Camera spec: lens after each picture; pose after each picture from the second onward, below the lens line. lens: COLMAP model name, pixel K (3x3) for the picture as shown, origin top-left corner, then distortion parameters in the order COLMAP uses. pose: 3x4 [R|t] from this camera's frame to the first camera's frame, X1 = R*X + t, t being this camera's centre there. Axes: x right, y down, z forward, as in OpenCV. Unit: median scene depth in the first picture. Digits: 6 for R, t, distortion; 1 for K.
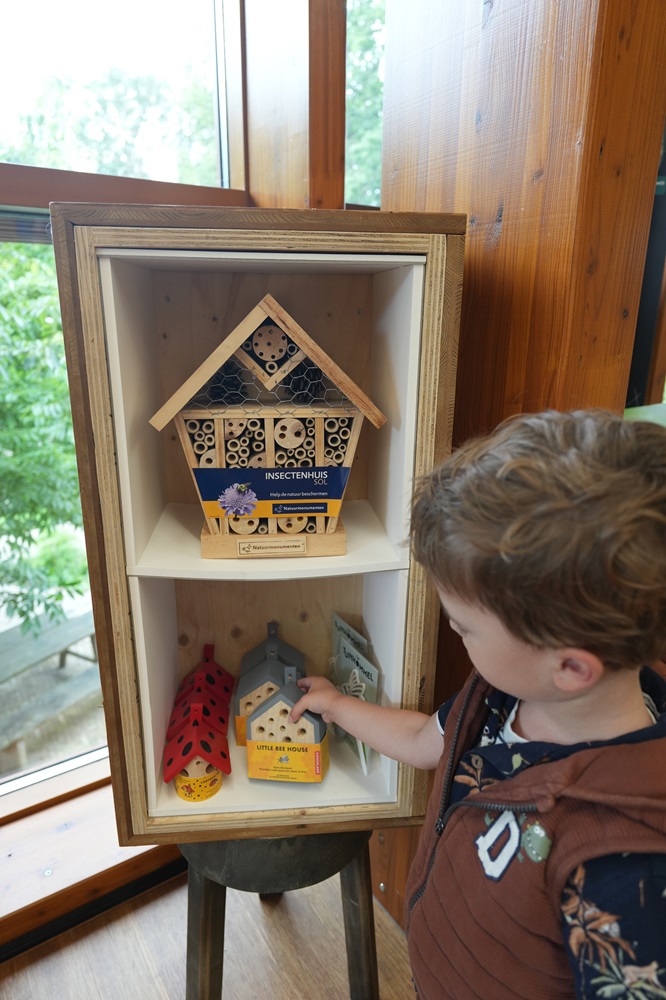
lens RADIAL K [[632.4, 0, 333.8], [0, 632.4, 502.6], [0, 0, 1]] dist [-0.006473, 0.001108]
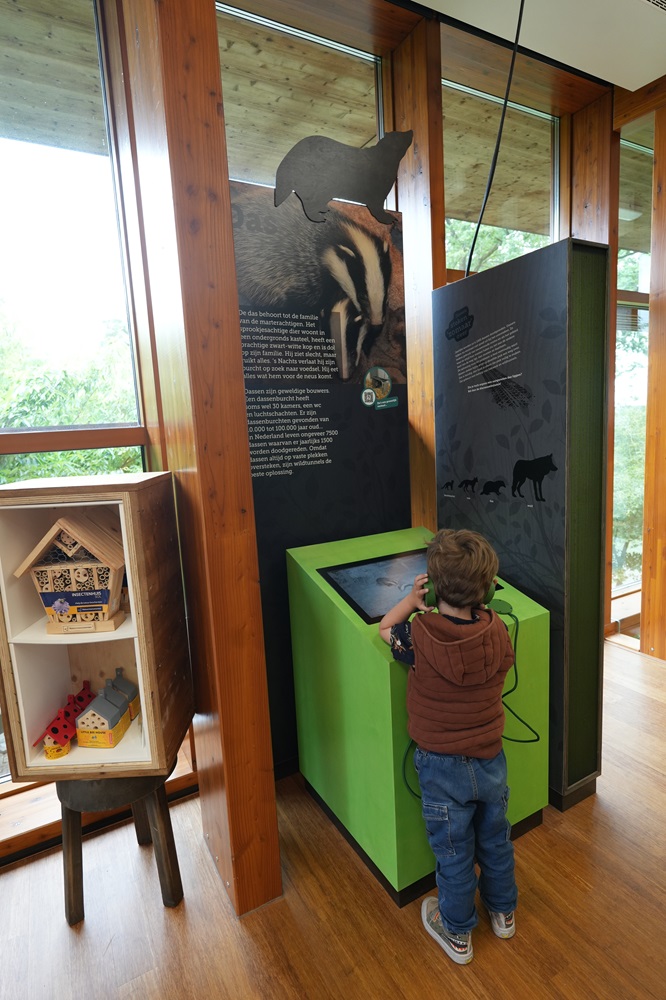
lens RADIAL K [[515.4, 0, 331.1], [0, 515.4, 498.0], [0, 0, 1]] dist [-0.022858, 0.000483]
pose [[0.996060, -0.047652, -0.074798, 0.927360], [0.035290, 0.986702, -0.158660, -0.059832], [0.081364, 0.155395, 0.984496, -0.715752]]
